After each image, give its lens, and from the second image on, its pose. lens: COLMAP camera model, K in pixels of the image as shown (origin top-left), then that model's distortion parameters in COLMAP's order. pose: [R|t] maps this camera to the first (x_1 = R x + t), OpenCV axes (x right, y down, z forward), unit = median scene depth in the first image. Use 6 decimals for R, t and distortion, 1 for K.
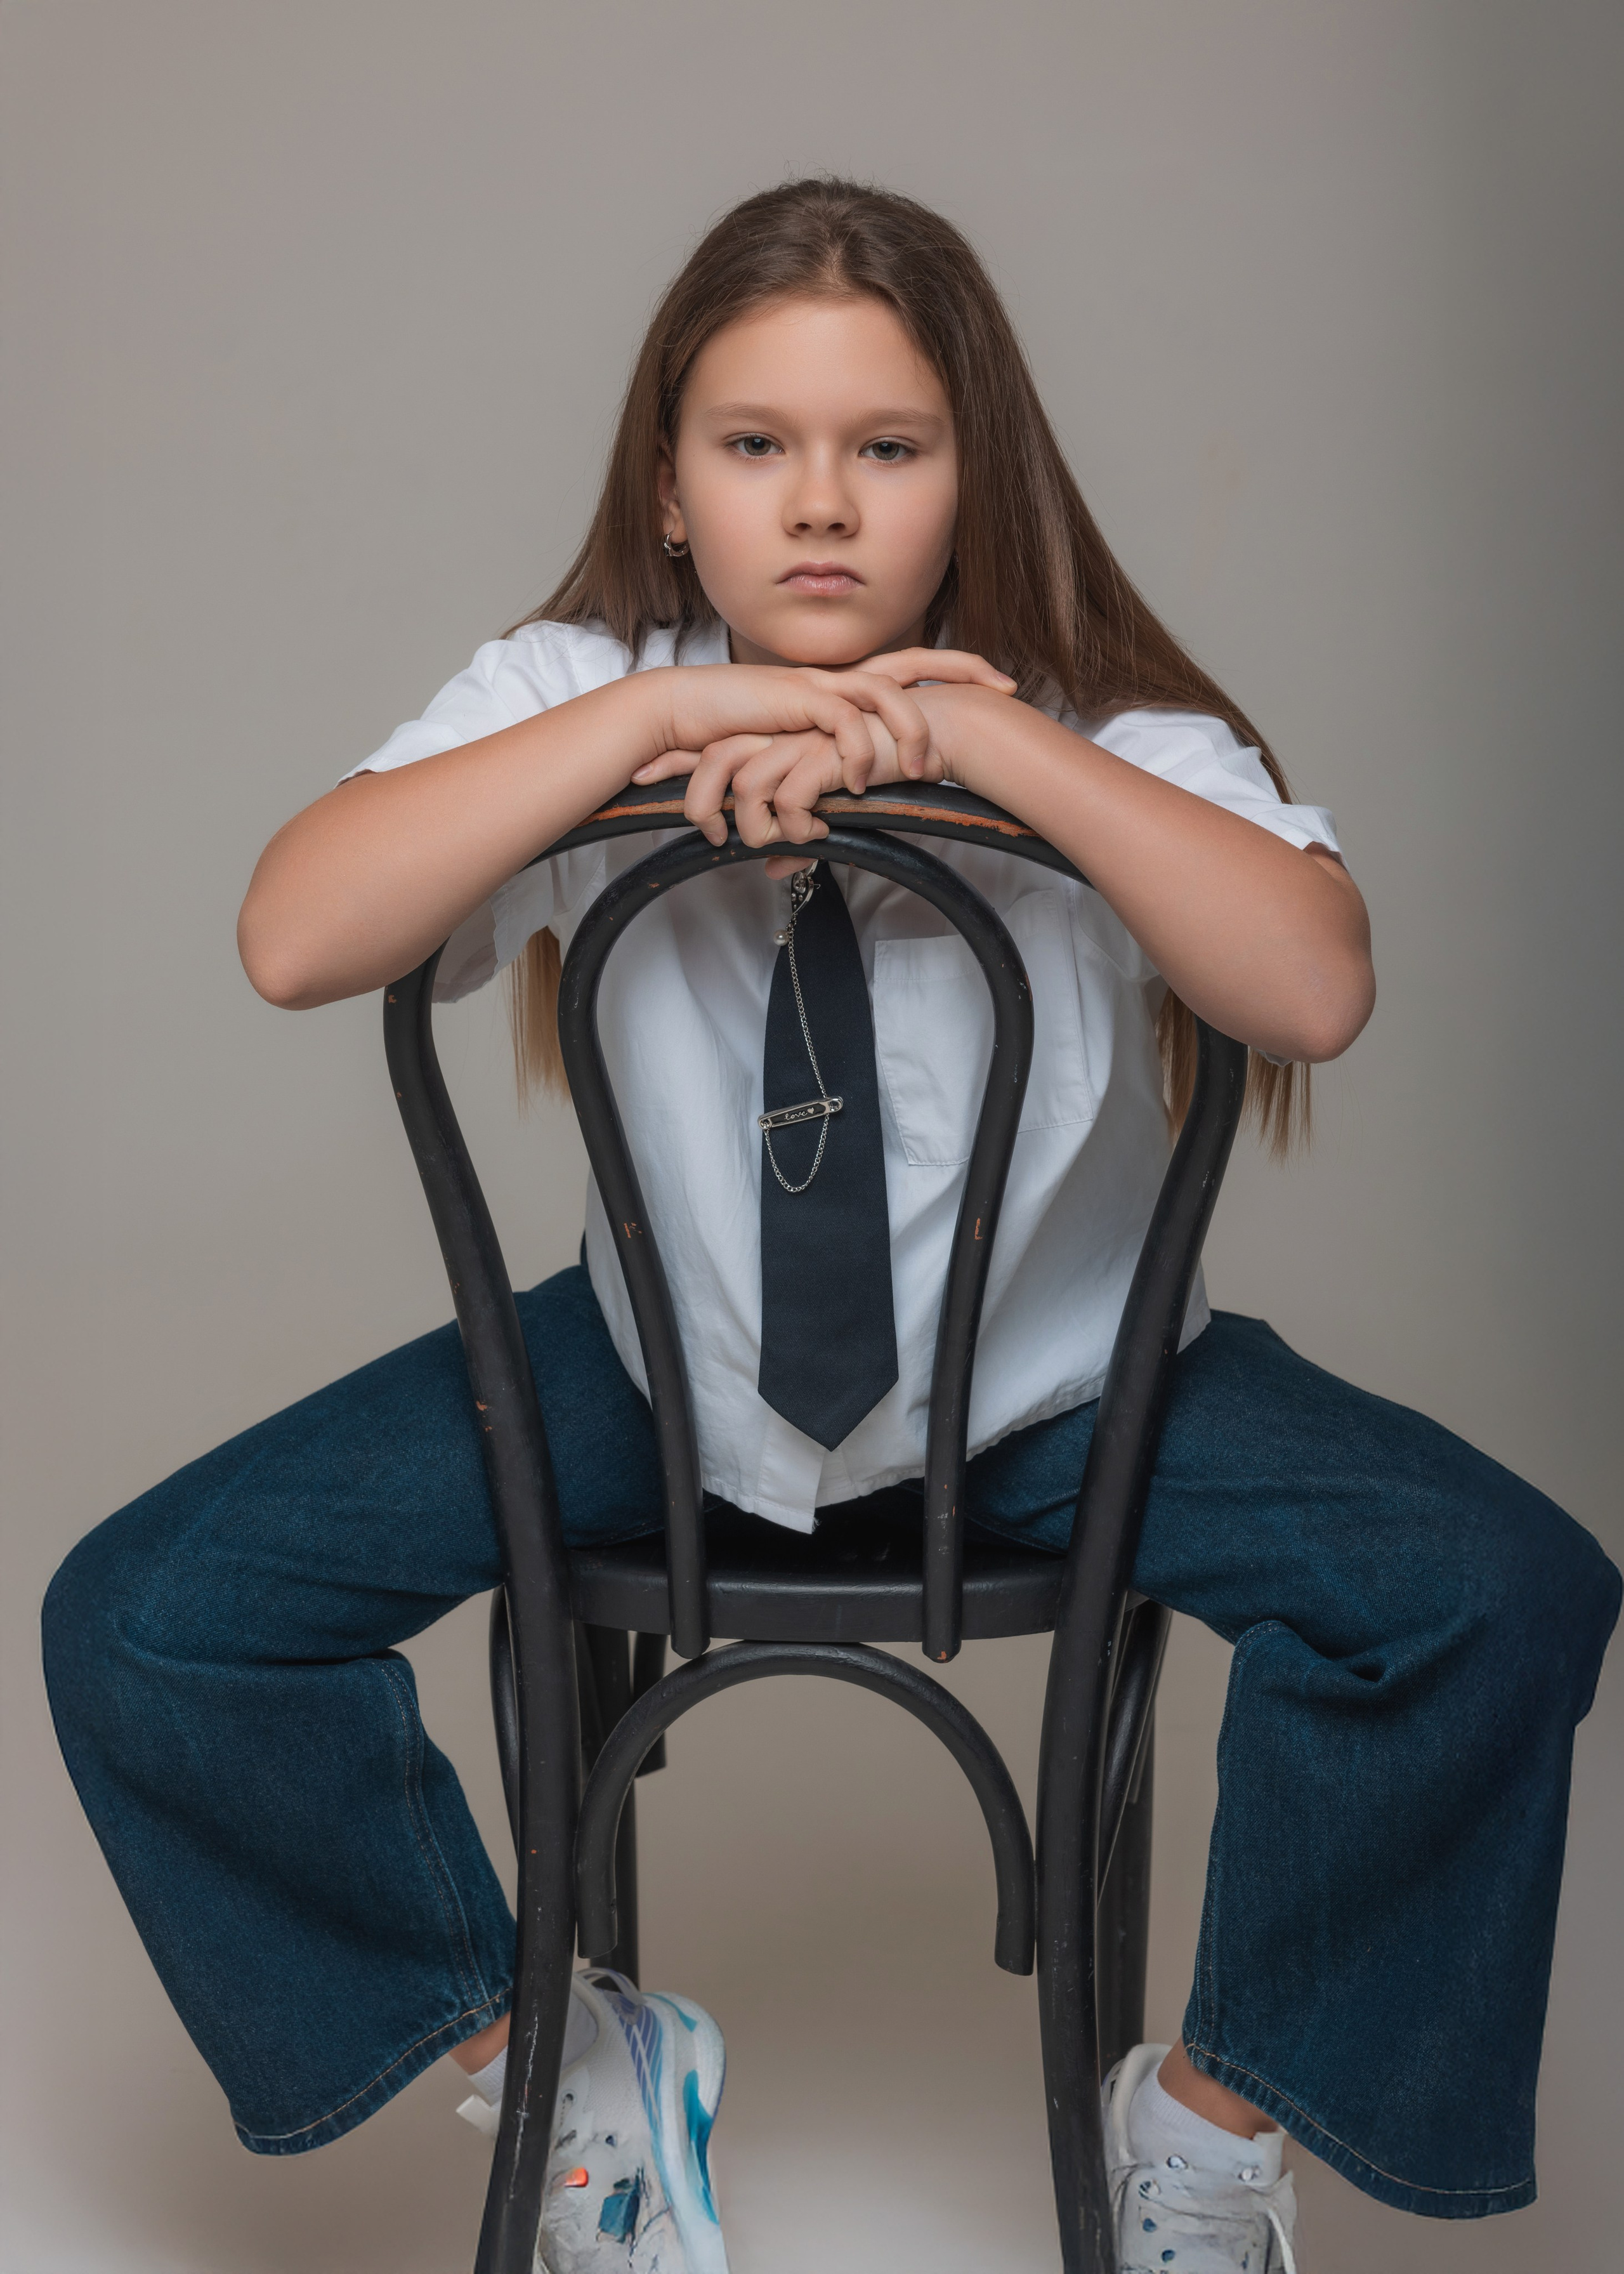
lens RADIAL K [[6729.8, 0, 812.0], [0, 6729.8, 1137.0], [0, 0, 1]] dist [0.215388, 0.304929]
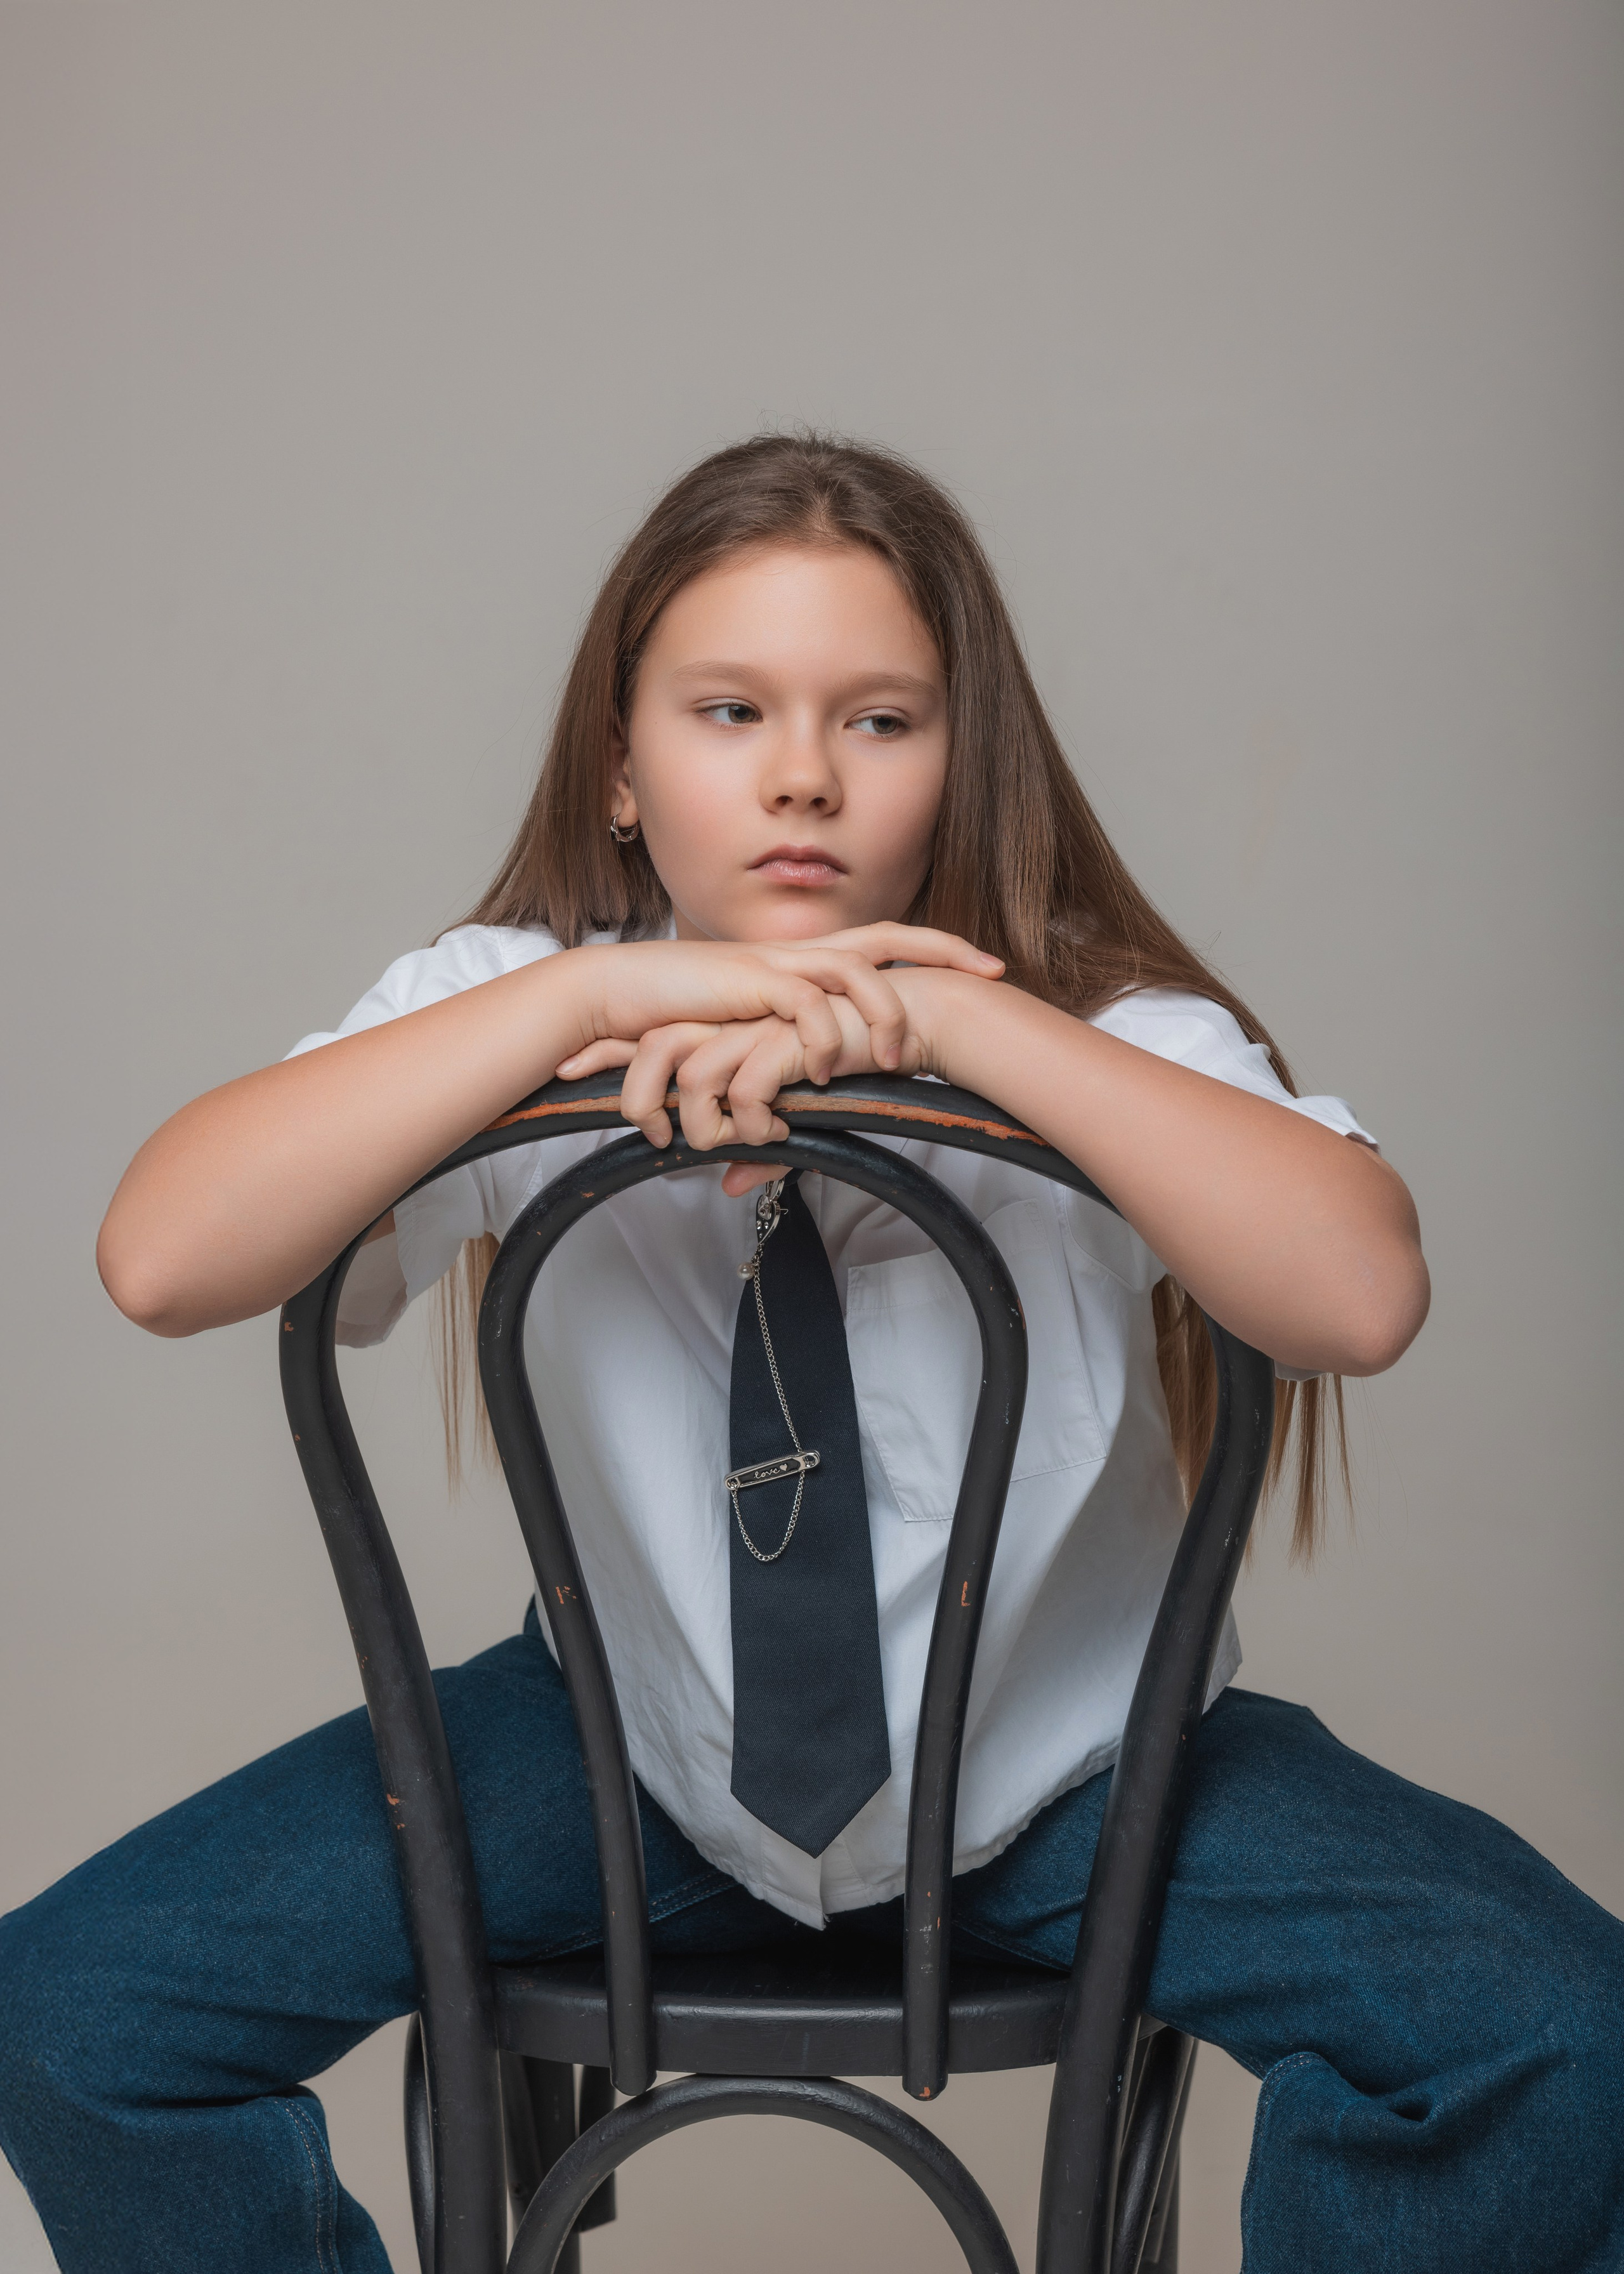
lens RADIAL K [[6729.8, 0, 812.0], [0, 6729.8, 1137.0], [0, 0, 1]] dist [0.215388, 0.304929]
pose [[0.999942, -0.000258, -0.010761, 0.014185], [-0.000443, 0.997875, -0.065150, 0.011316], [0.010755, 0.065151, 0.997817, 0.127629]]
